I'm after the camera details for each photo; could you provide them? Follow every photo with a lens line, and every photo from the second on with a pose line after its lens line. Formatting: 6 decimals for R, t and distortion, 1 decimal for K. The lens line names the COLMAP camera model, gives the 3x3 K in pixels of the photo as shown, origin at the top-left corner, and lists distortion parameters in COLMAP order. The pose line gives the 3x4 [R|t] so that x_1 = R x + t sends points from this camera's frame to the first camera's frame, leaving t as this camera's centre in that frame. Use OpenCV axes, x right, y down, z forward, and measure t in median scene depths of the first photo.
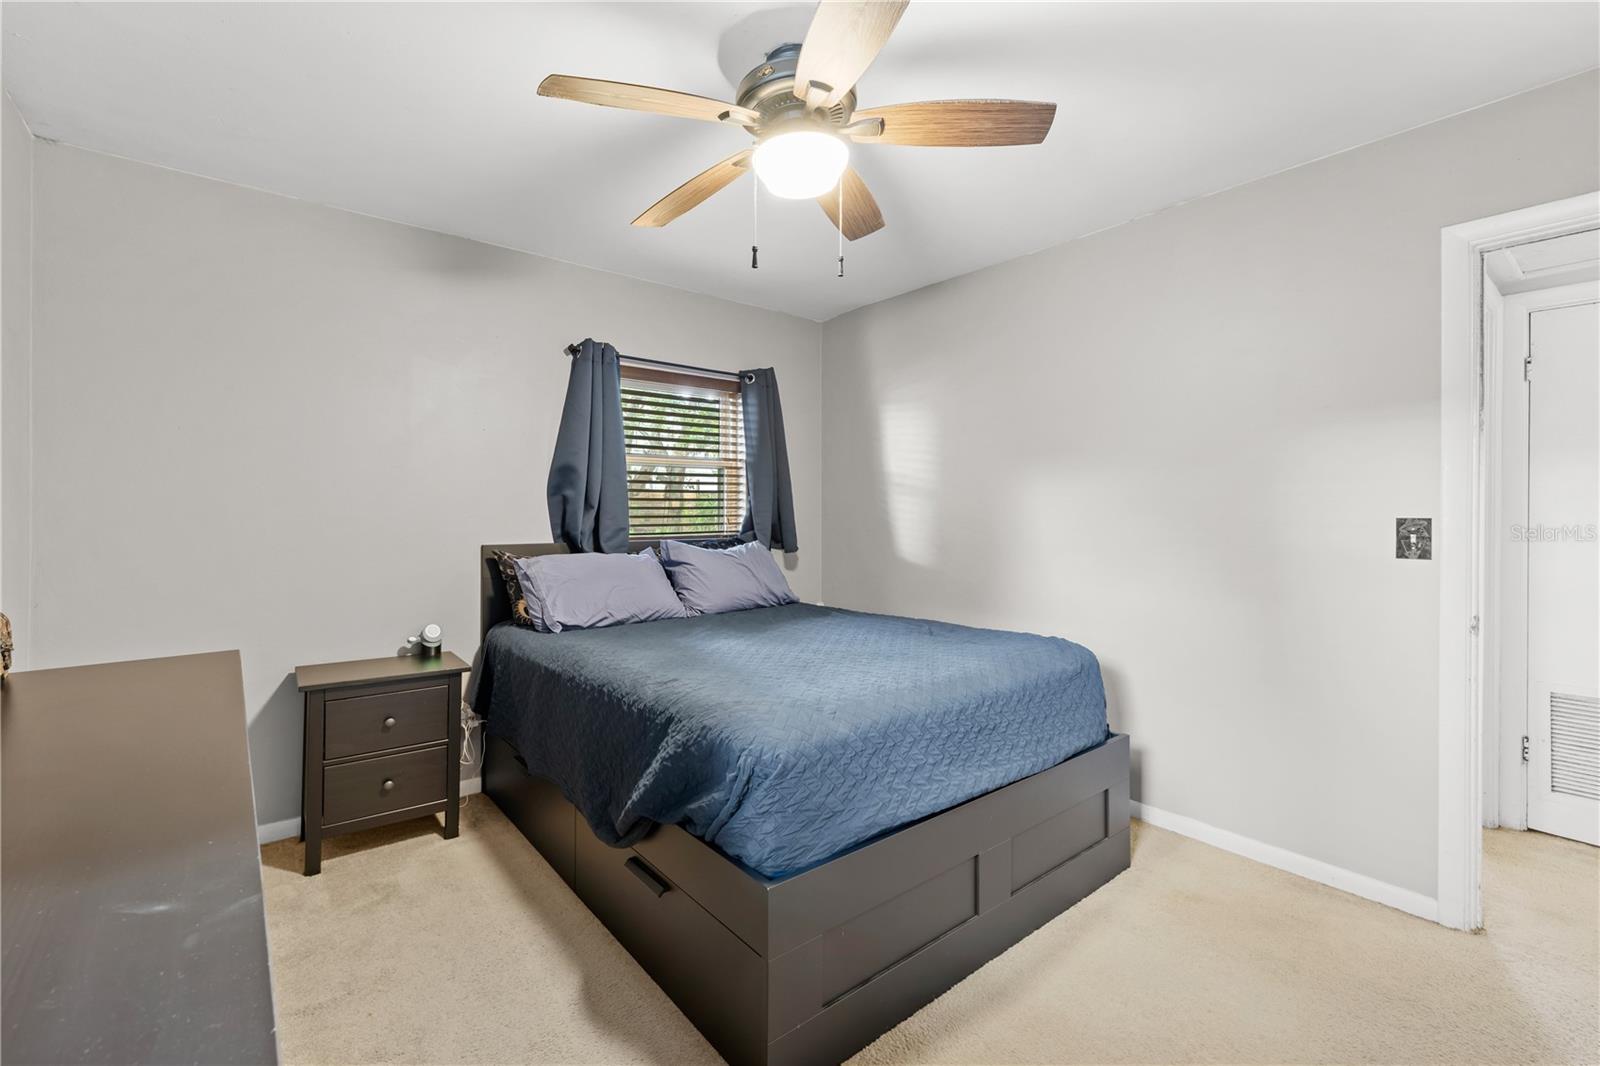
lens RADIAL K [[696.2, 0, 798.3], [0, 696.2, 510.4], [0, 0, 1]] dist [0.000795, 0.000064]
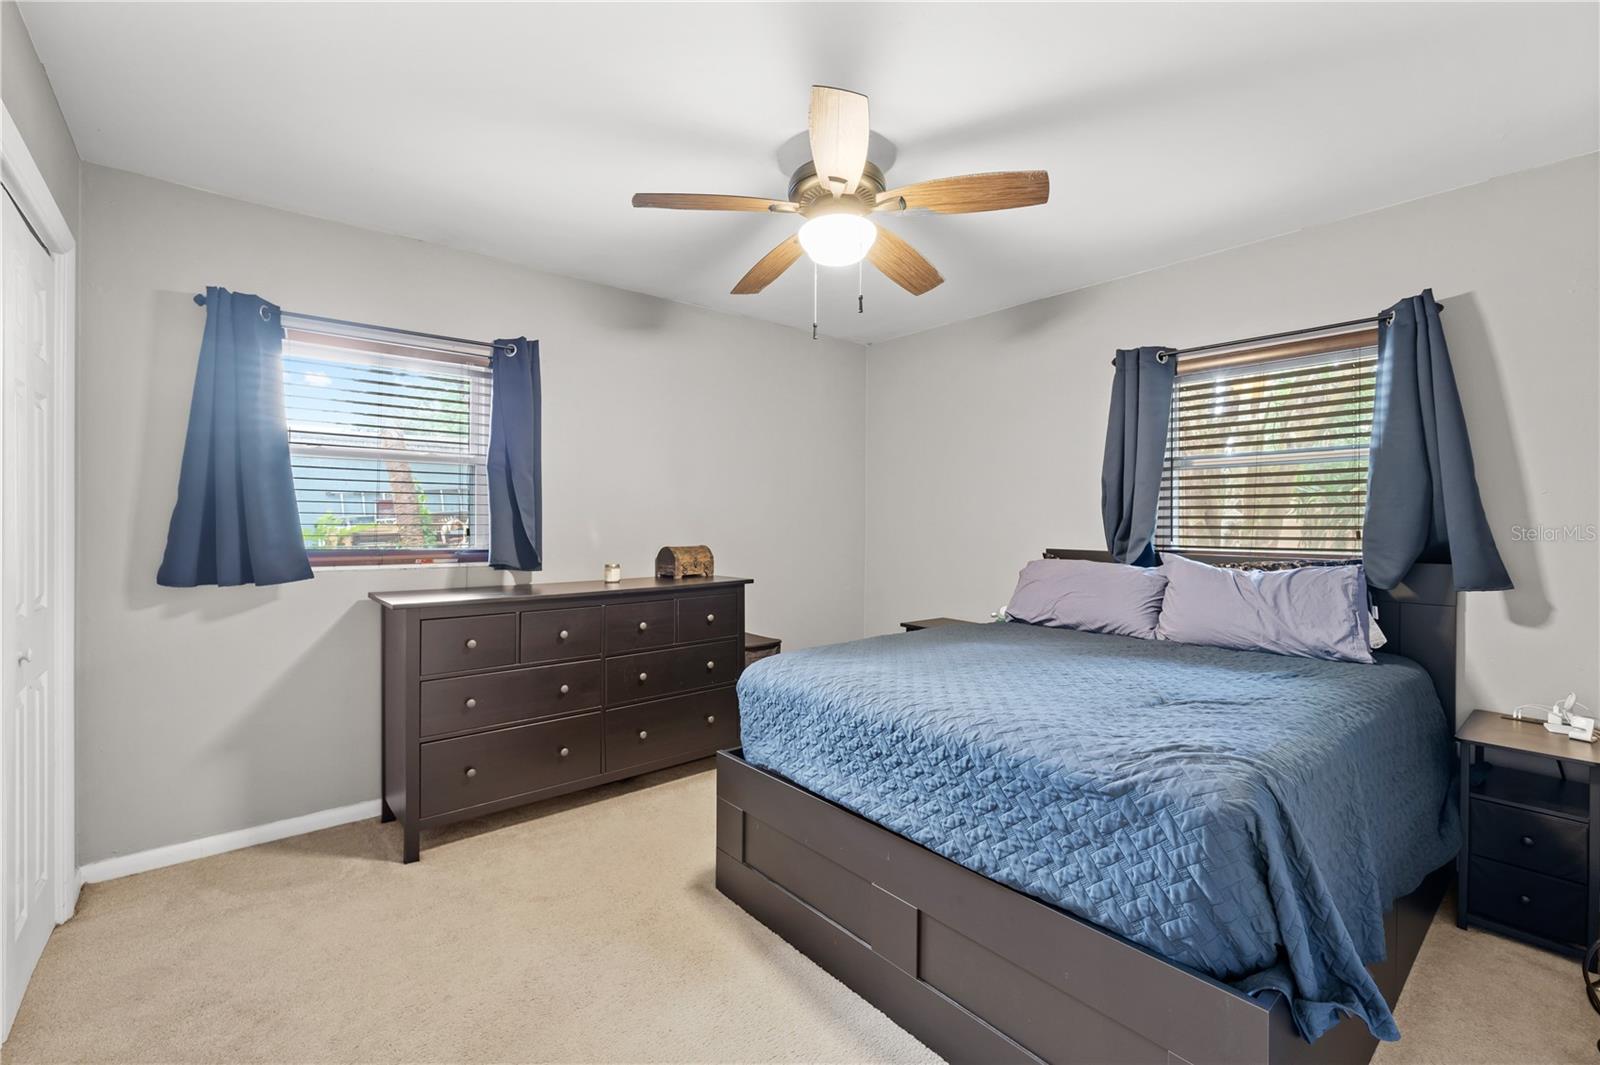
lens RADIAL K [[683.7, 0, 800.0], [0, 683.7, 532.5], [0, 0, 1]] dist [0.000059, 0.000154]
pose [[0.021590, 0.015720, -0.999643, 0.747690], [-0.007780, 0.999849, 0.015556, 0.007860], [0.999737, 0.007441, 0.021709, 0.569180]]
